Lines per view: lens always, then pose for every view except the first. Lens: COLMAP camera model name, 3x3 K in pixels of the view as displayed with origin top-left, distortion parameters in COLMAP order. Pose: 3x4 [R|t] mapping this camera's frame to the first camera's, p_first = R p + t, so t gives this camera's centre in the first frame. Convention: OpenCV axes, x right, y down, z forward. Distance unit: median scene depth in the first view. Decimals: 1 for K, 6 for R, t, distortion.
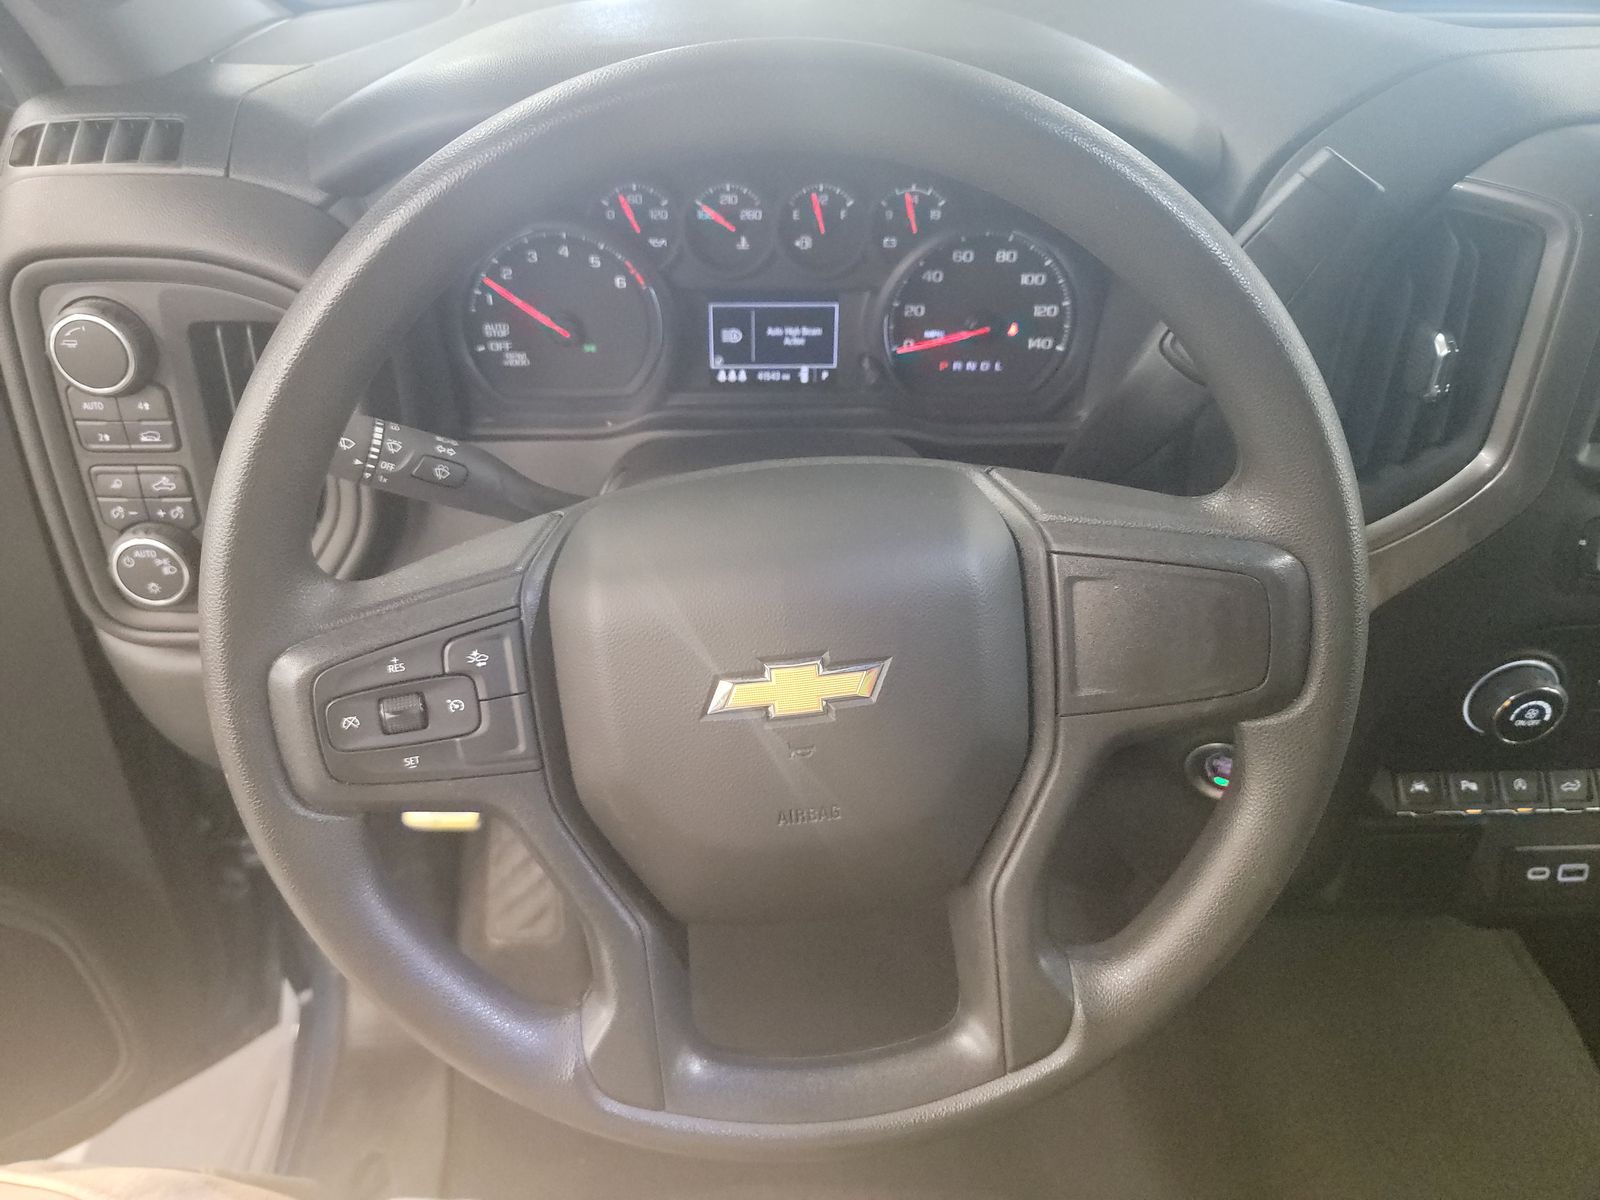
lens RADIAL K [[1124.1, 0, 797.7], [0, 1124.1, 589.5], [0, 0, 1]] dist [0.038822, -0.013495]
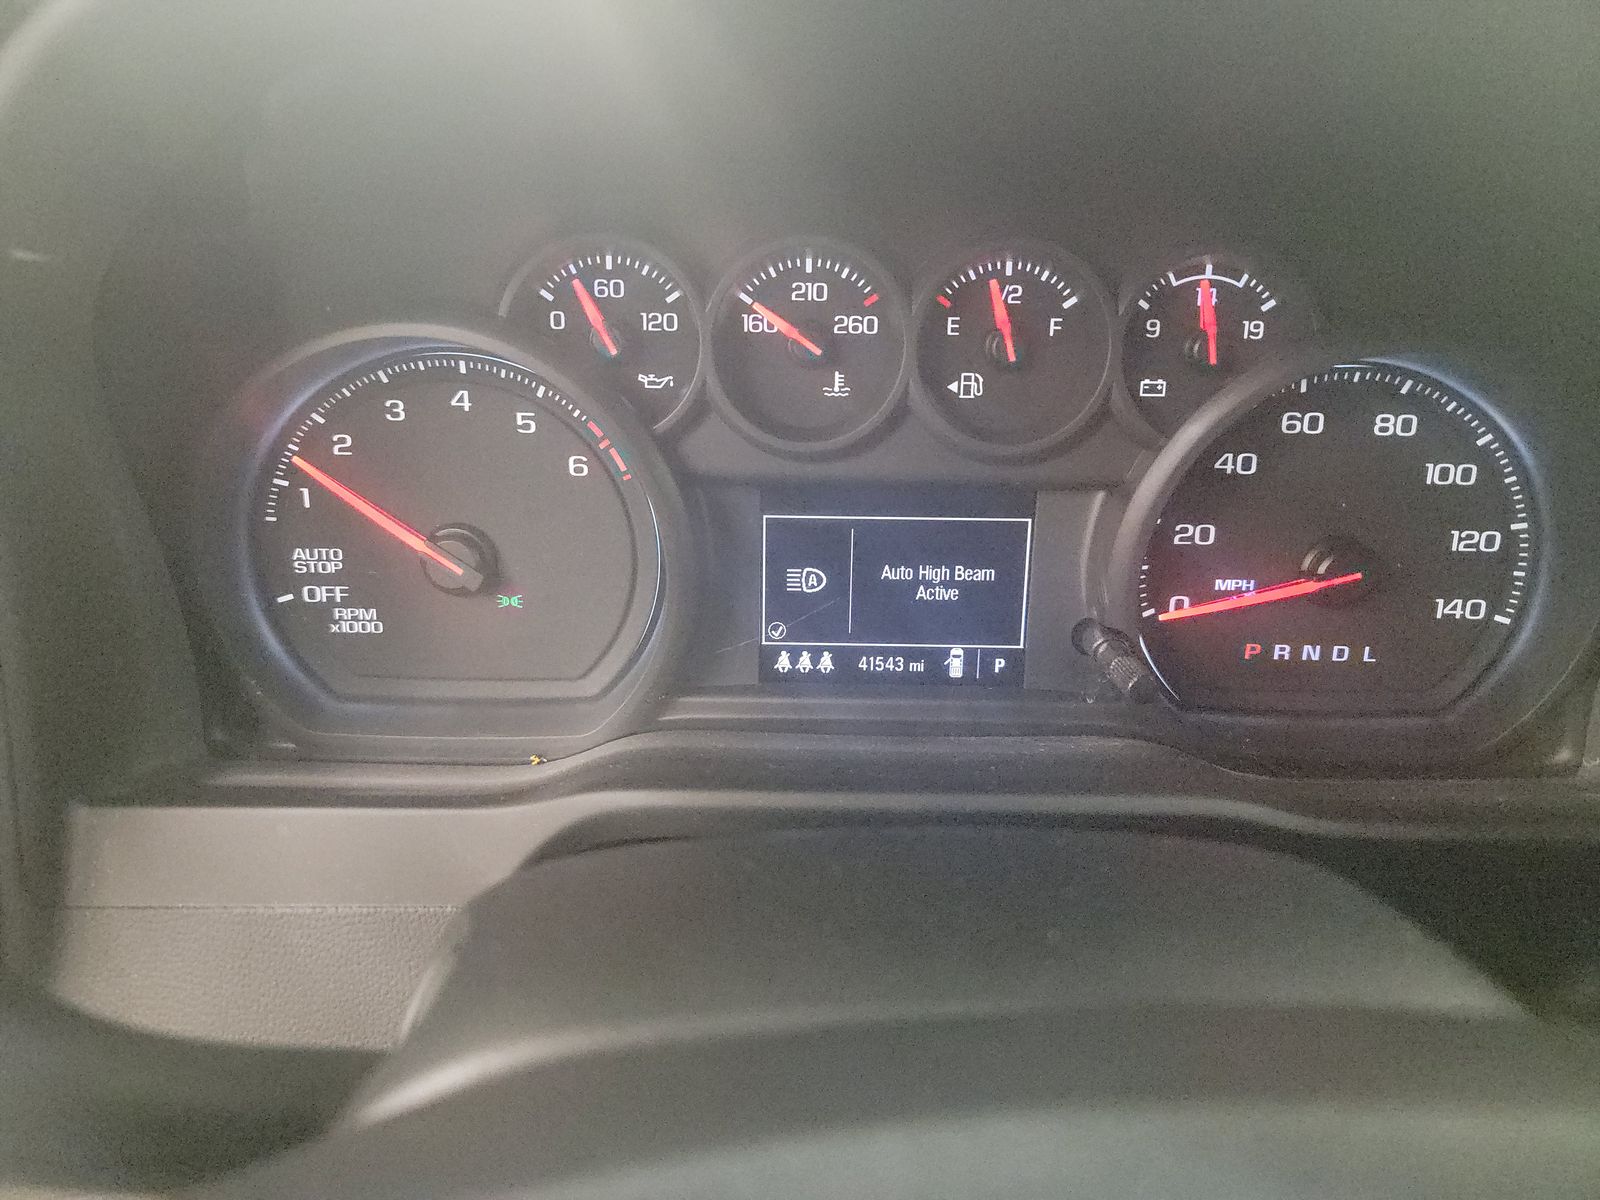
lens RADIAL K [[1124.1, 0, 802.7], [0, 1124.1, 594.3], [0, 0, 1]] dist [0.038822, -0.013495]
pose [[0.998462, 0.016020, -0.053083, -0.035239], [-0.028559, 0.969181, -0.244689, -0.104008], [0.047527, 0.245828, 0.968148, 0.547069]]
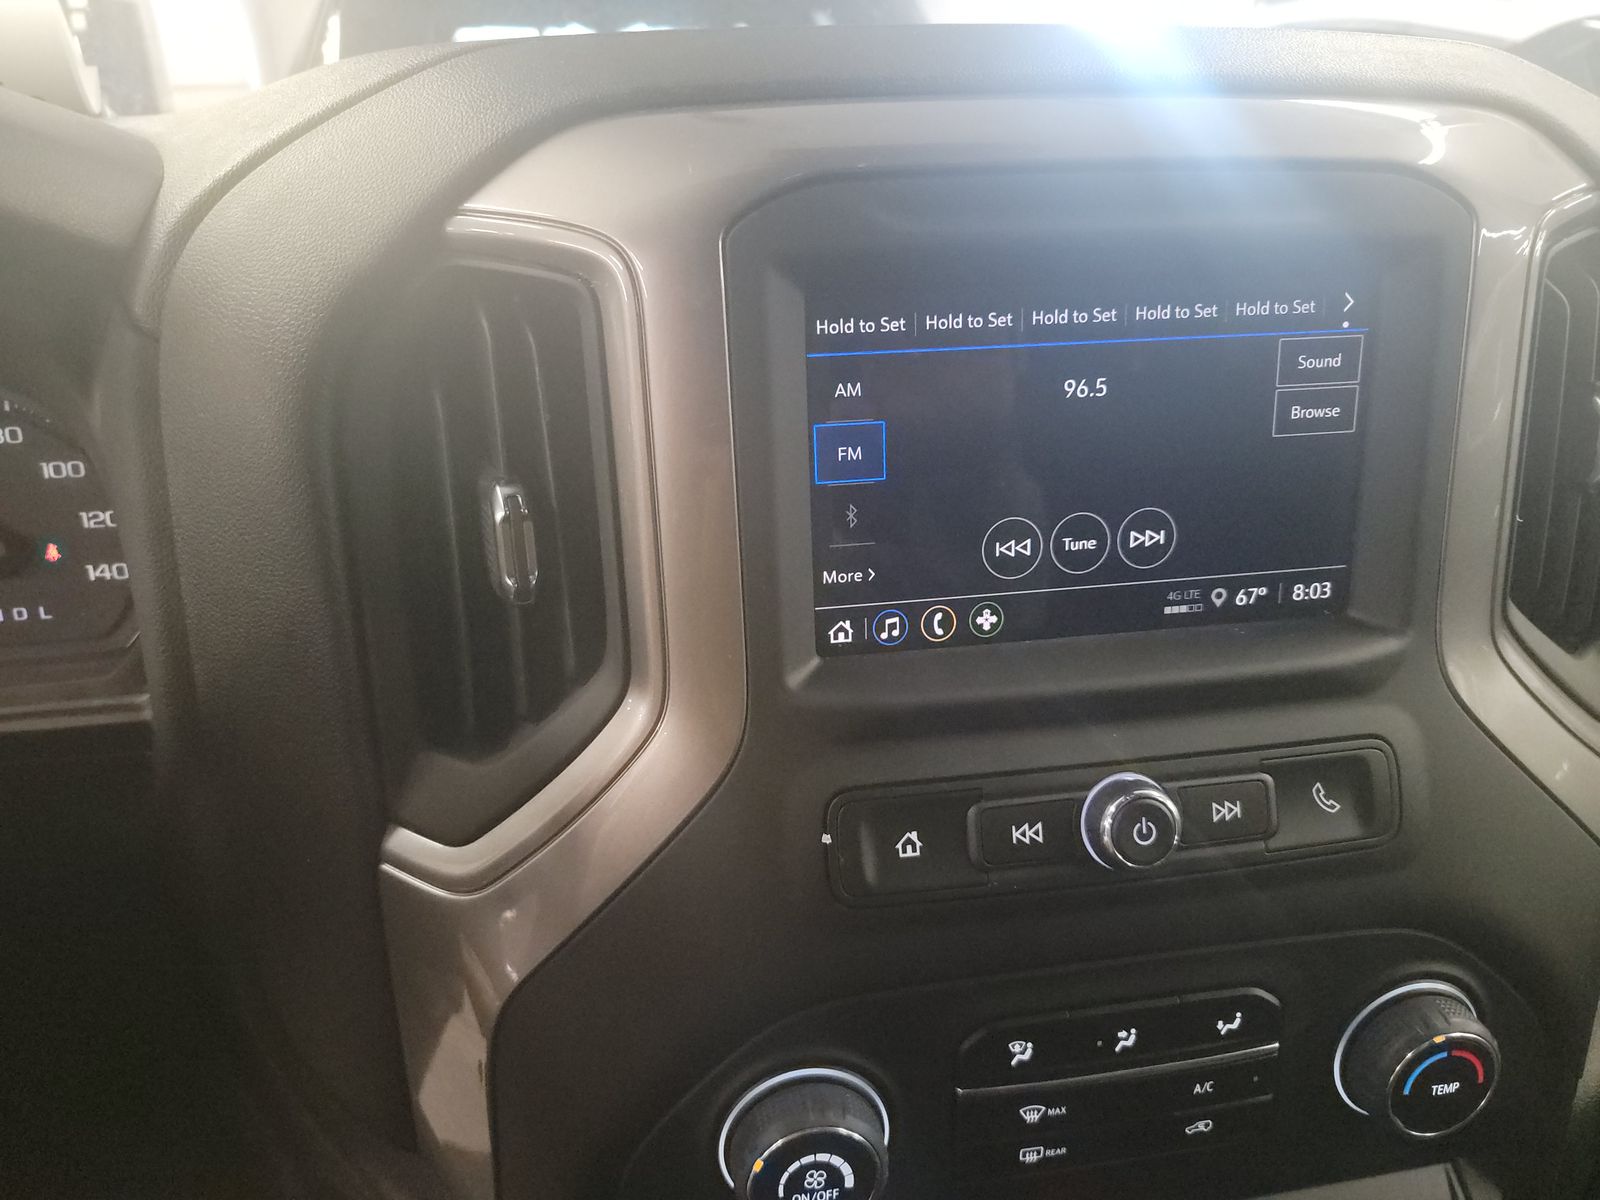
lens RADIAL K [[1124.1, 0, 798.4], [0, 1124.1, 598.6], [0, 0, 1]] dist [0.038822, -0.013495]
pose [[0.993191, -0.072669, 0.091052, 0.549432], [0.092602, 0.966699, -0.238576, -0.022223], [-0.070683, 0.245383, 0.966846, 0.393276]]
